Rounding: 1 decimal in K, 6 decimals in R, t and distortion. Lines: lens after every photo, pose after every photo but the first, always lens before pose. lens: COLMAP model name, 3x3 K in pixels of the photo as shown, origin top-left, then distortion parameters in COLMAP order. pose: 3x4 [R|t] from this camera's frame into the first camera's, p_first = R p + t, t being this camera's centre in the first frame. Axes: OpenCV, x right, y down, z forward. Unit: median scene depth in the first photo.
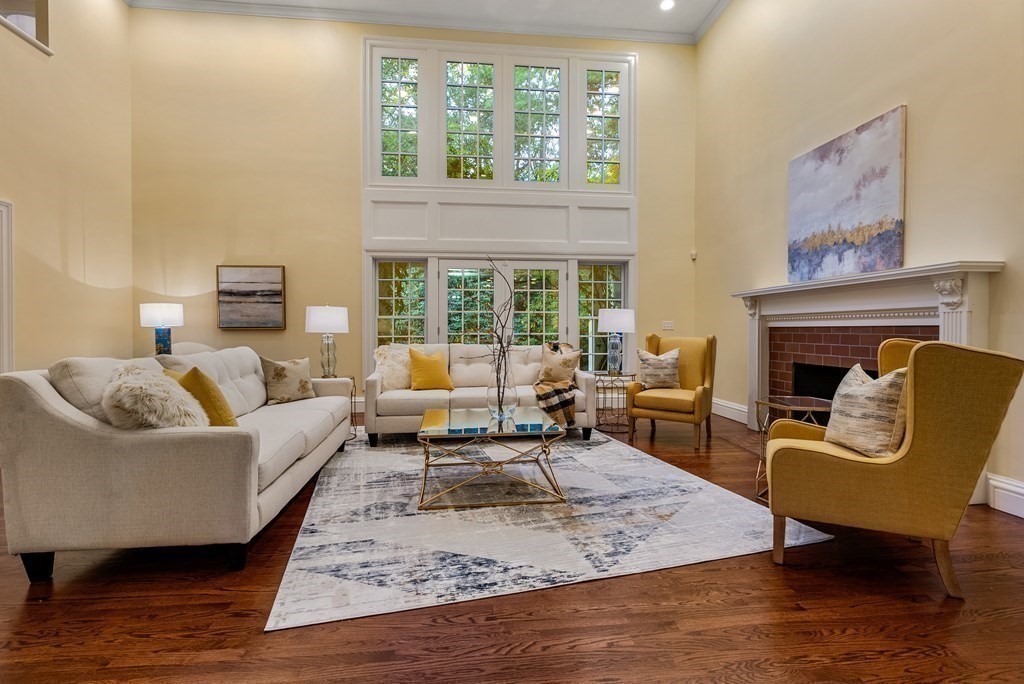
lens RADIAL K [[474.2, 0, 506.0], [0, 474.2, 338.7], [0, 0, 1]] dist [-0.007801, 0.003489]
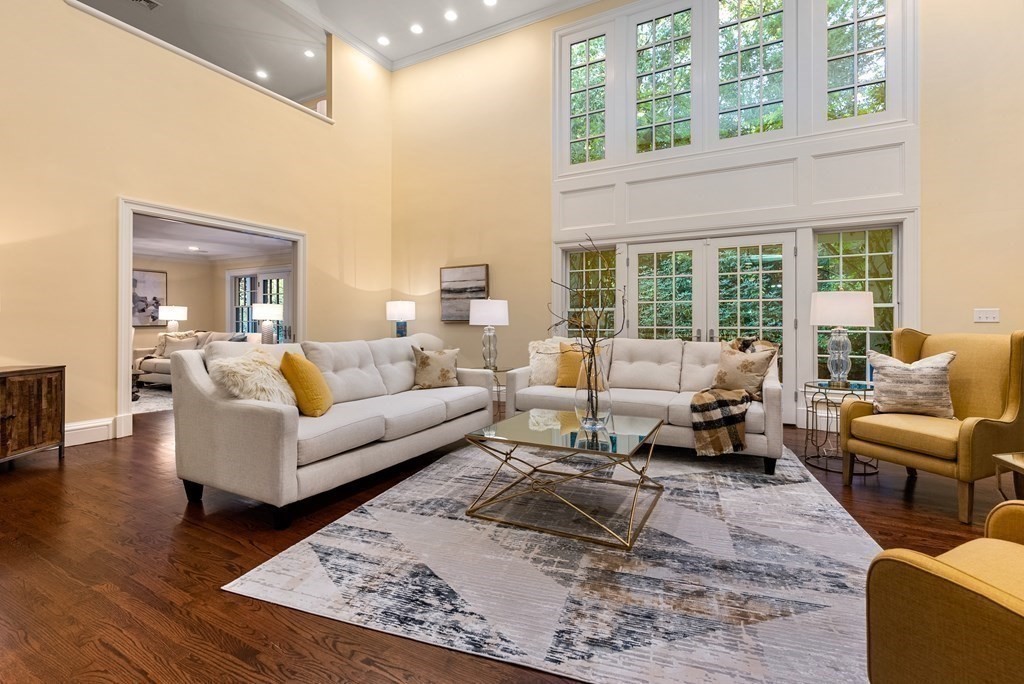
lens RADIAL K [[474.2, 0, 499.4], [0, 474.2, 324.9], [0, 0, 1]] dist [-0.007801, 0.003489]
pose [[0.816908, 0.001953, -0.576764, 0.299233], [-0.012129, 0.999831, -0.013793, 0.001464], [0.576640, 0.018264, 0.816794, 0.204498]]
